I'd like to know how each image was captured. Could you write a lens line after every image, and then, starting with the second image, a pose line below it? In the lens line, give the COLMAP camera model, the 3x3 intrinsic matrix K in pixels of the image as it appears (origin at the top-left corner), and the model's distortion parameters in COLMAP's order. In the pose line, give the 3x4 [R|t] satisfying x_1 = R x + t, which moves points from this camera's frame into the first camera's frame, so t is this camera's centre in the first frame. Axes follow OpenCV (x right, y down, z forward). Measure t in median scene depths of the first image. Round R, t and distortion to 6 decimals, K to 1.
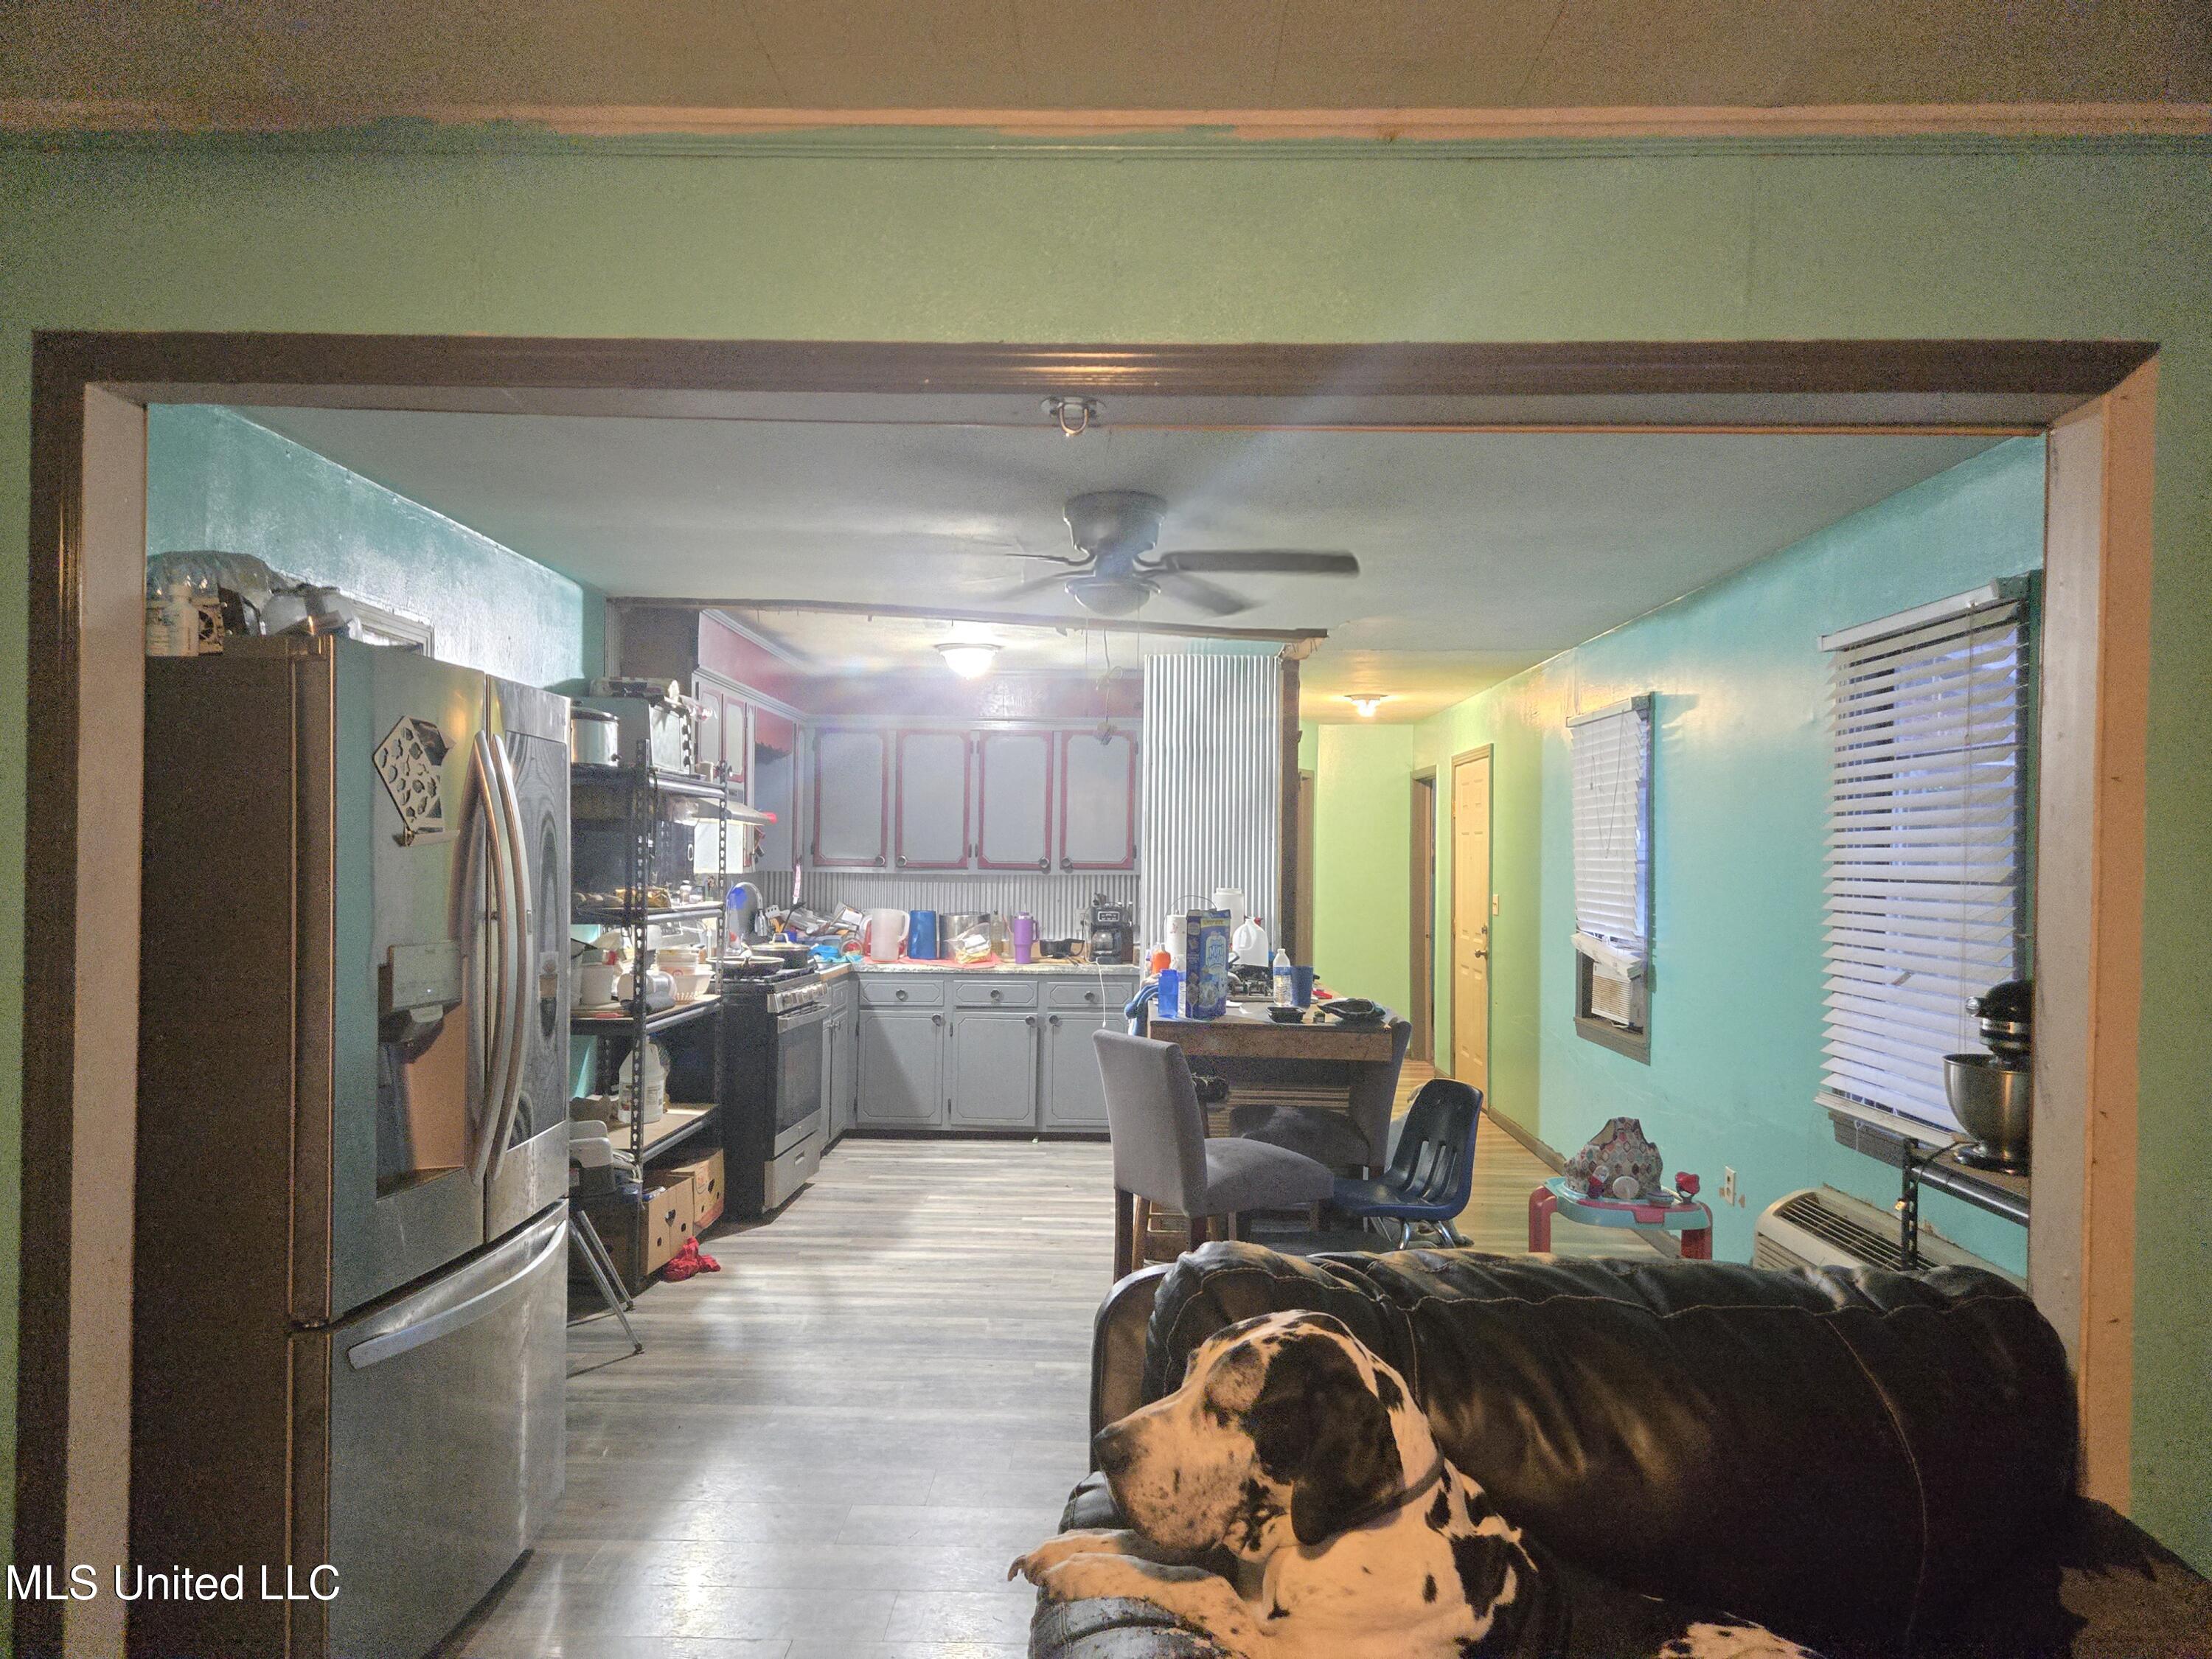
lens RADIAL K [[1486.8, 0, 1104.7], [0, 1486.8, 822.0], [0, 0, 1]] dist [0.067358, 0.000486]
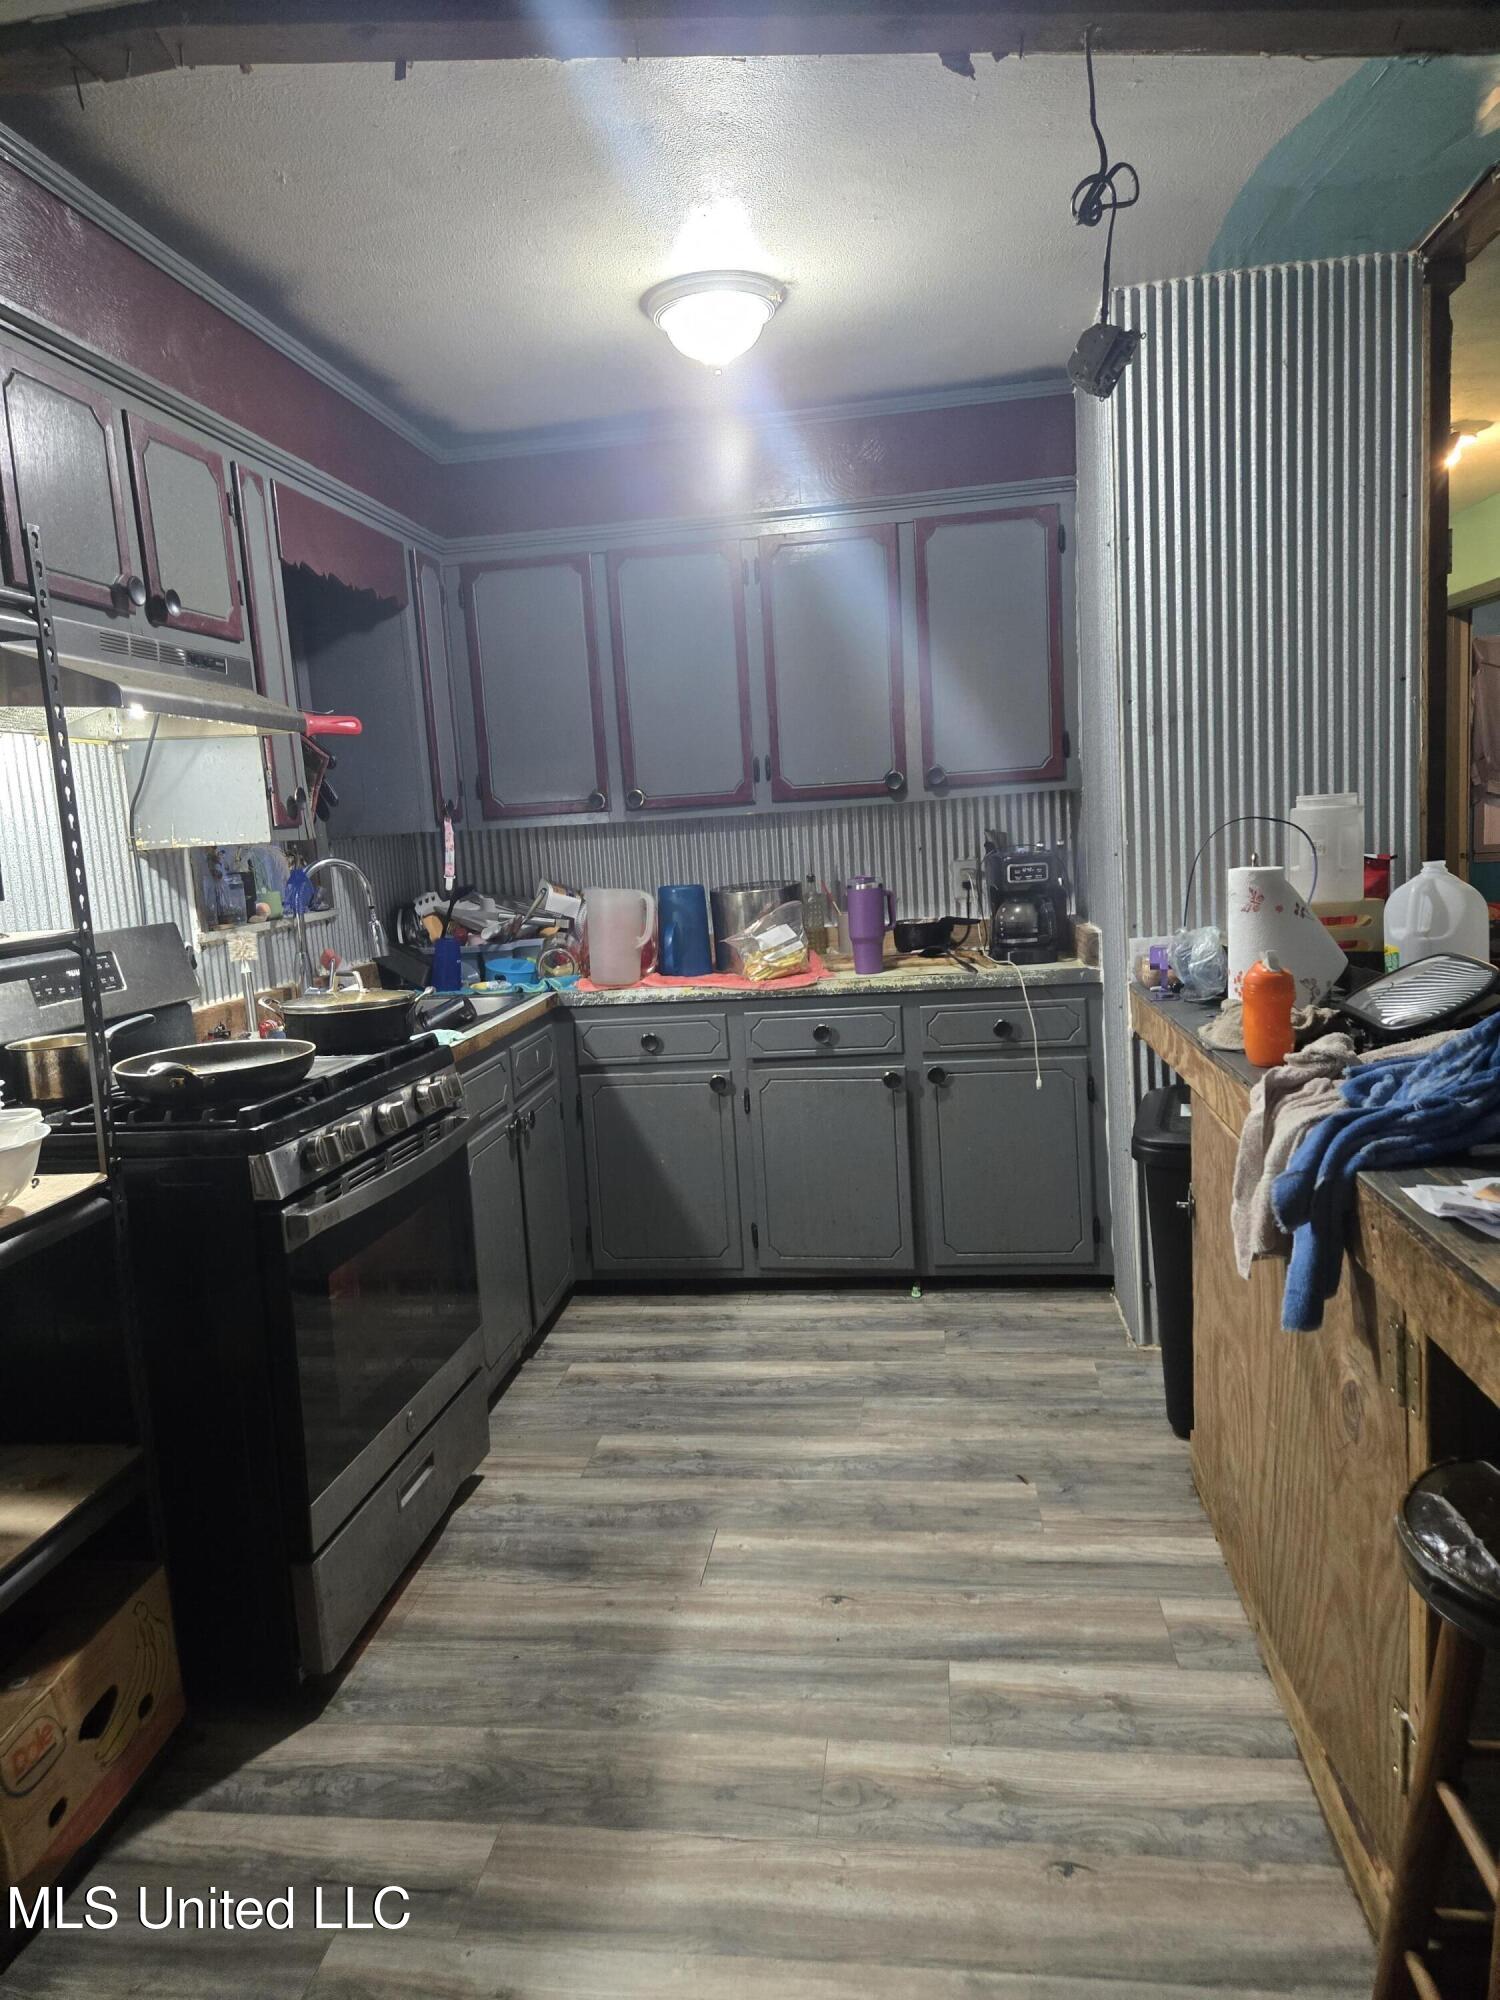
lens RADIAL K [[1344.3, 0, 754.3], [0, 1344.3, 995.4], [0, 0, 1]] dist [0.067358, 0.000486]
pose [[0.991705, -0.061890, -0.112650, -0.041824], [0.079403, 0.984194, 0.158295, 0.023188], [0.101073, -0.165926, 0.980945, 0.516095]]
